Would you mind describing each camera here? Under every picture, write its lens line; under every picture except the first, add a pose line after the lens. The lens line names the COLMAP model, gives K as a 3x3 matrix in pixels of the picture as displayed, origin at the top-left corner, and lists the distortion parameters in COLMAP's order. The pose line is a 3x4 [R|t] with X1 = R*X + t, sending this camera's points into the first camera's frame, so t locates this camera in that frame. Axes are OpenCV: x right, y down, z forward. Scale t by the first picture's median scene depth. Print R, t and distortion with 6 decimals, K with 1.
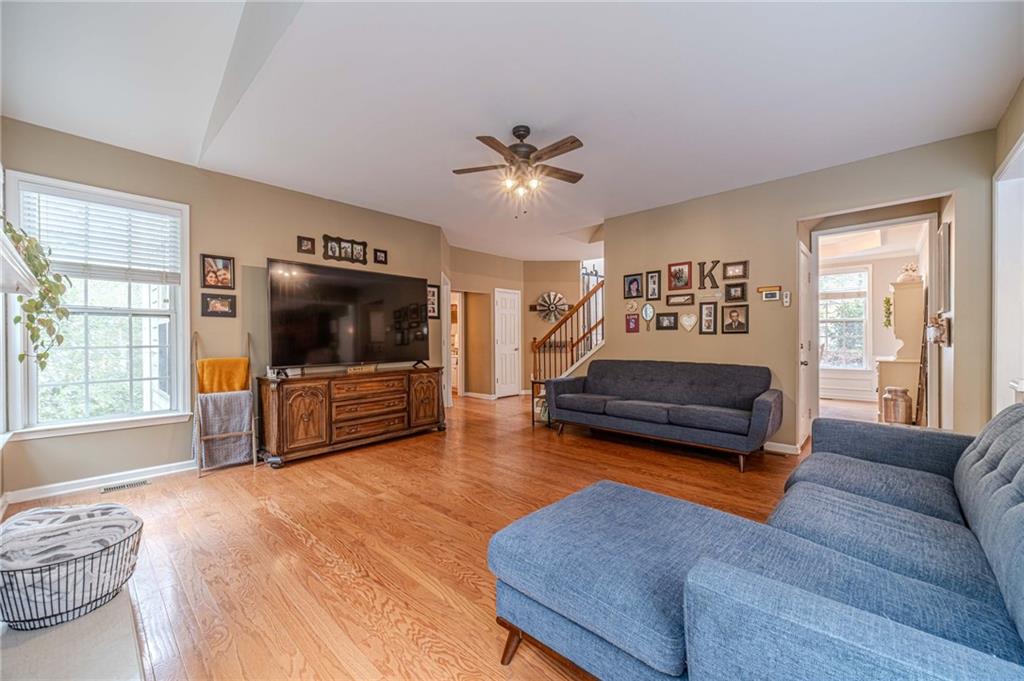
lens RADIAL K [[400.4, 0, 513.8], [0, 400.4, 339.5], [0, 0, 1]] dist [0.007519, -0.002094]
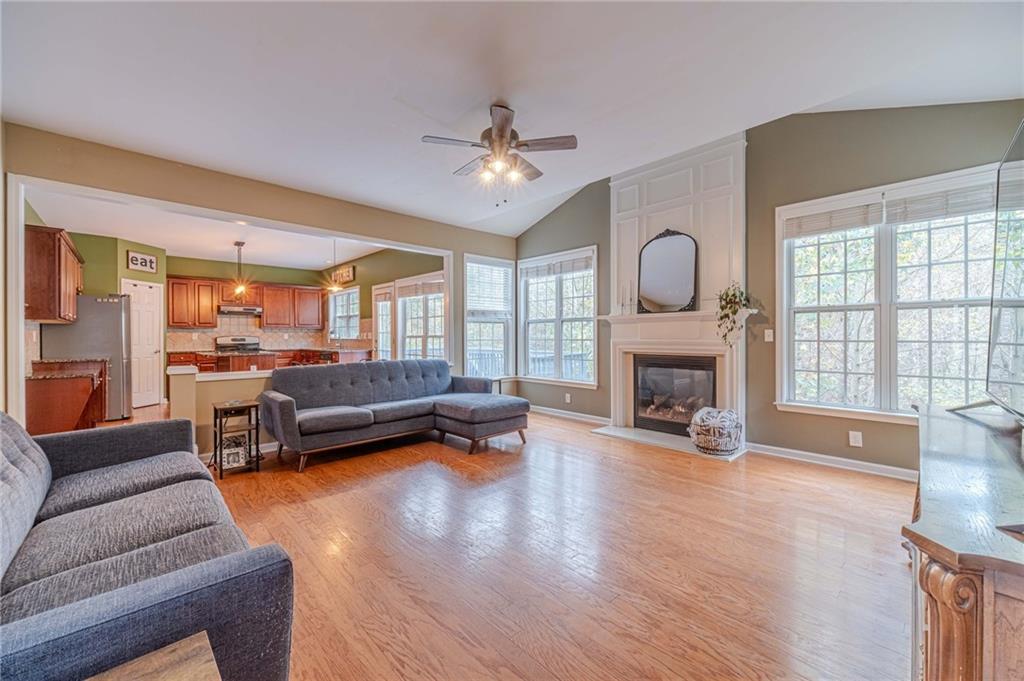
lens RADIAL K [[400.4, 0, 511.7], [0, 400.4, 335.5], [0, 0, 1]] dist [0.007519, -0.002094]
pose [[-0.997644, 0.010446, 0.067800, -0.046449], [0.010597, 0.999942, 0.001865, -0.005525], [-0.067777, 0.002579, -0.997697, 1.341517]]
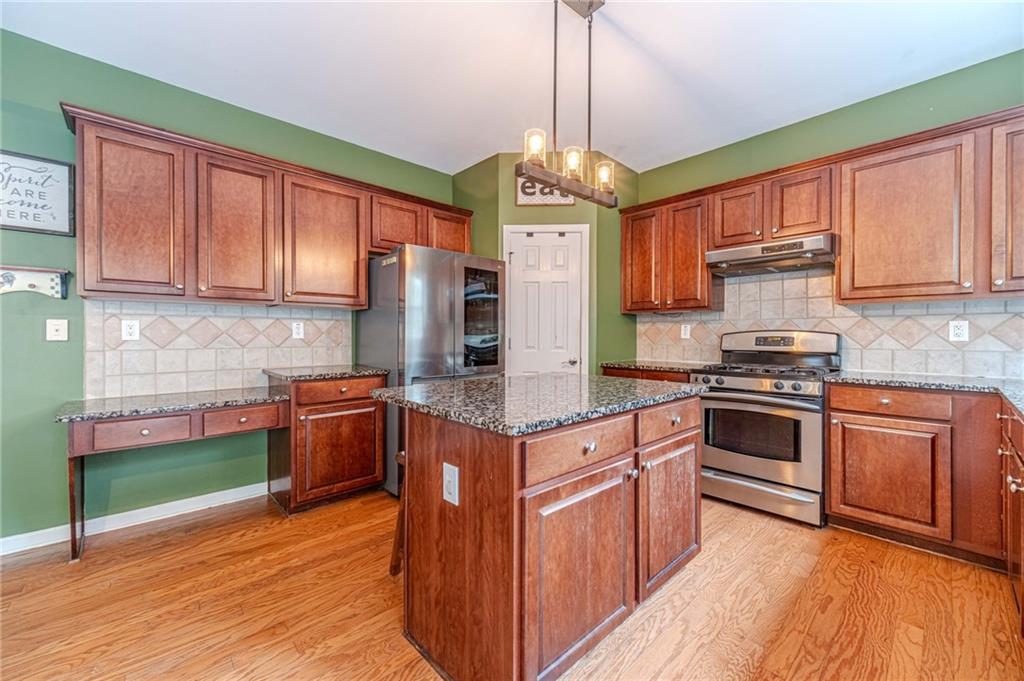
lens RADIAL K [[400.4, 0, 515.1], [0, 400.4, 333.4], [0, 0, 1]] dist [0.007519, -0.002094]
pose [[0.073332, 0.009179, 0.997265, 0.684313], [0.001978, 0.999954, -0.009350, -0.002985], [-0.997306, 0.002658, 0.073310, -0.118015]]
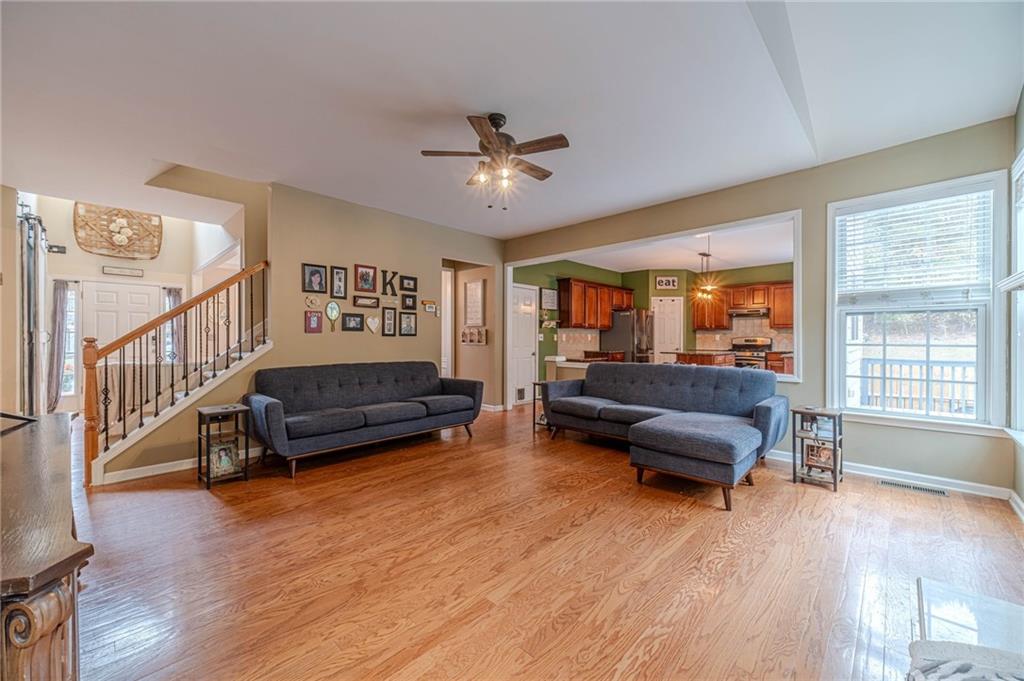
lens RADIAL K [[400.4, 0, 512.8], [0, 400.4, 340.6], [0, 0, 1]] dist [0.007519, -0.002094]
pose [[0.014509, 0.000584, 0.999895, -0.642532], [0.003891, 0.999992, -0.000641, 0.001175], [-0.999887, 0.003900, 0.014507, 0.663279]]
